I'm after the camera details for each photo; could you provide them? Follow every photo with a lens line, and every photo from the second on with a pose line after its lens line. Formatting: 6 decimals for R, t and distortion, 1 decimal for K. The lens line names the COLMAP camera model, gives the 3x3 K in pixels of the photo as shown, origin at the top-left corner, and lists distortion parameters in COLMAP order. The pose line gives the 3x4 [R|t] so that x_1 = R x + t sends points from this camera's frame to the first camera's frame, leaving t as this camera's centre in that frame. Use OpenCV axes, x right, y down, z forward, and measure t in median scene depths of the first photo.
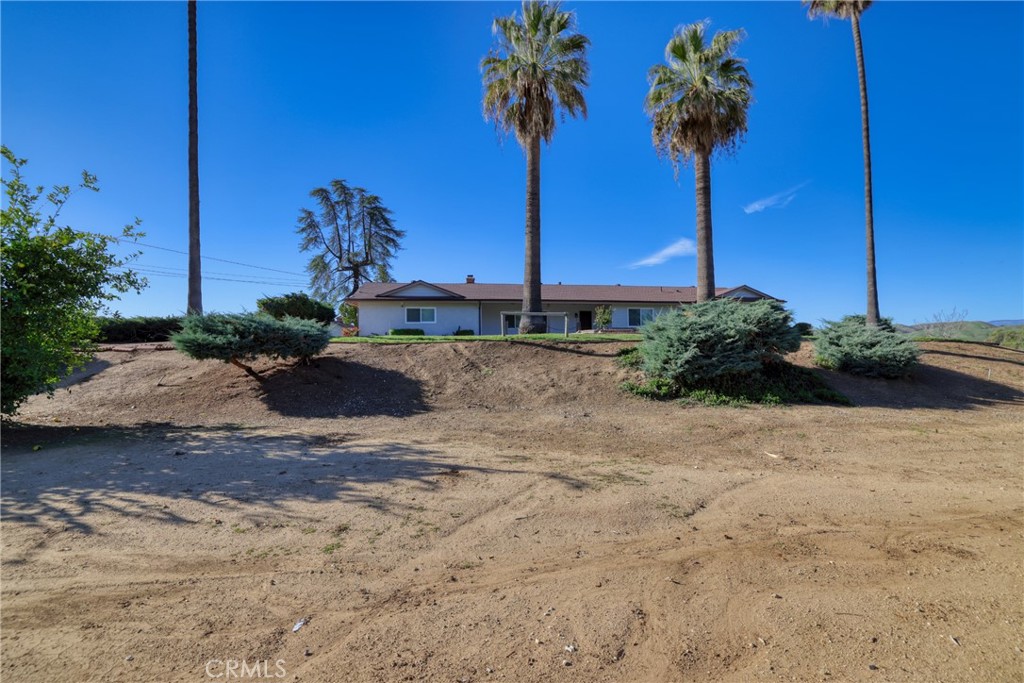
lens RADIAL K [[439.9, 0, 512.0], [0, 439.9, 341.5], [0, 0, 1]] dist [-0.043643, 0.015563]
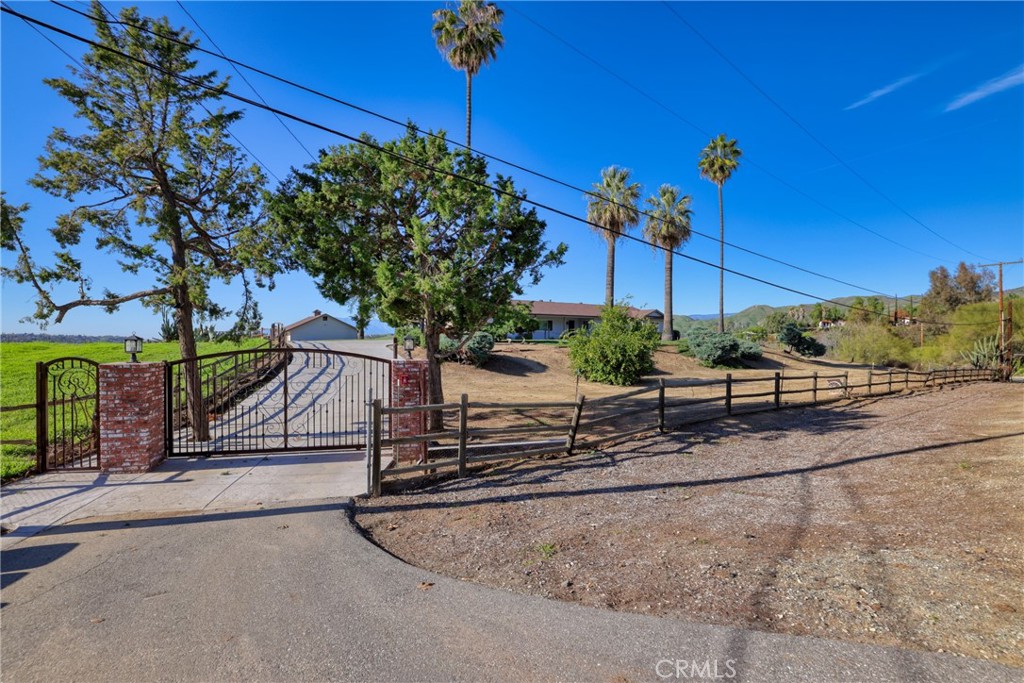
lens RADIAL K [[471.5, 0, 512.0], [0, 471.5, 341.5], [0, 0, 1]] dist [-0.040203, 0.020463]
pose [[0.884132, 0.006569, 0.467192, -0.599365], [-0.022052, 0.999374, 0.027680, -0.026401], [-0.466717, -0.034776, 0.883723, -0.290719]]
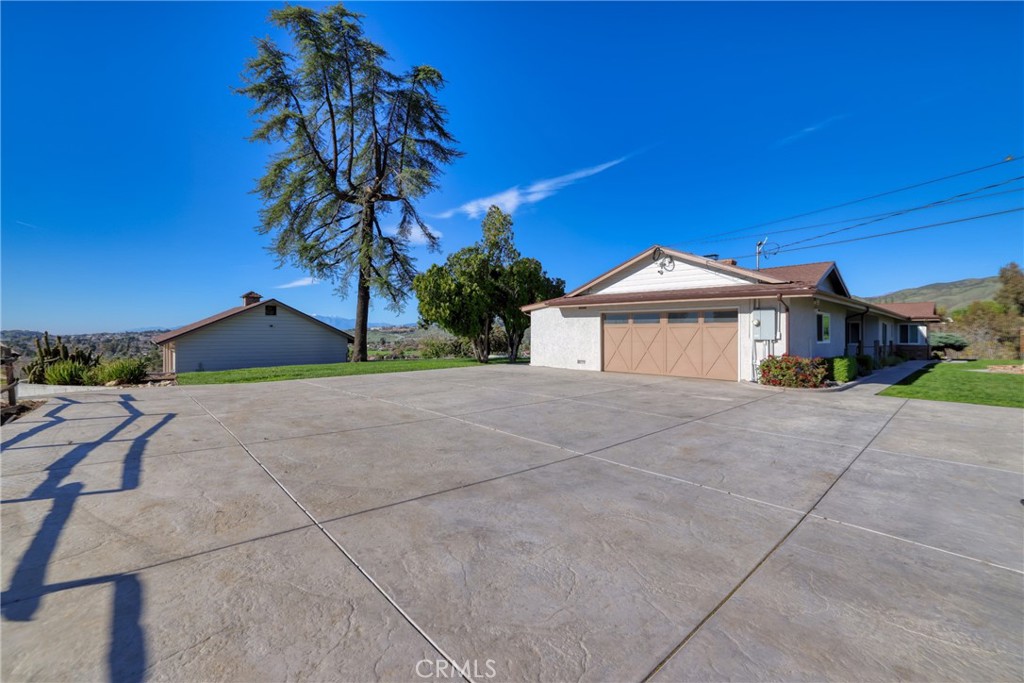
lens RADIAL K [[439.9, 0, 512.0], [0, 439.9, 341.5], [0, 0, 1]] dist [-0.043643, 0.015563]
pose [[0.815382, -0.000003, 0.578923, -0.519534], [-0.026601, 0.998944, 0.037472, -0.033957], [-0.578311, -0.045954, 0.814521, 0.503981]]
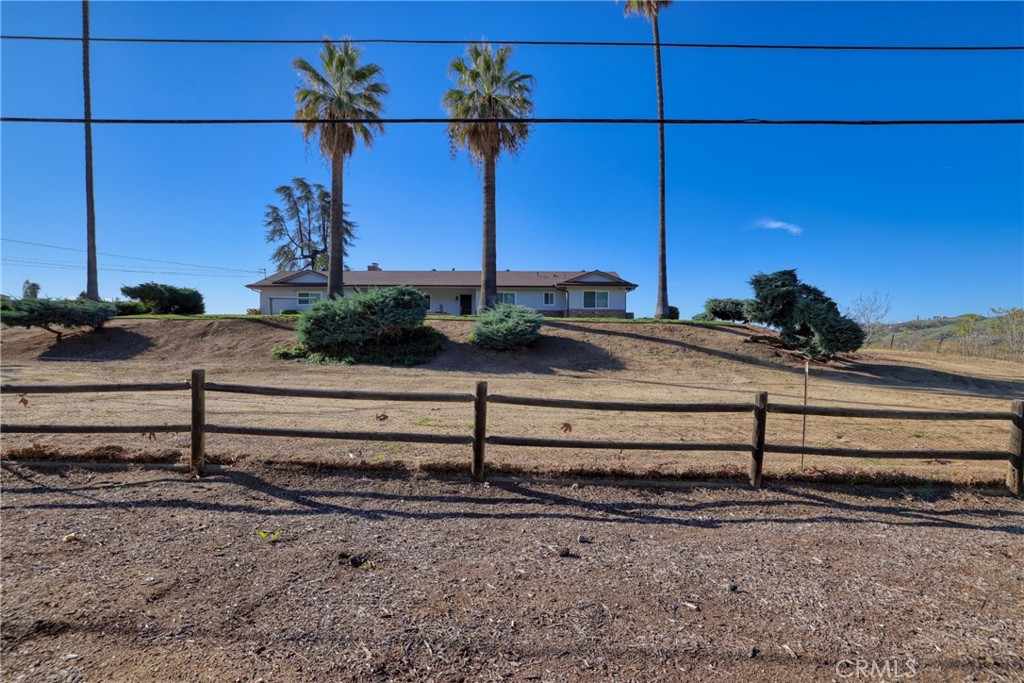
lens RADIAL K [[461.1, 0, 512.0], [0, 461.1, 341.5], [0, 0, 1]] dist [0.001912, 0.000348]
pose [[0.986971, 0.013660, -0.160318, 0.347073], [-0.007876, 0.999297, 0.036658, 0.004793], [0.160706, -0.034918, 0.986384, -0.108468]]
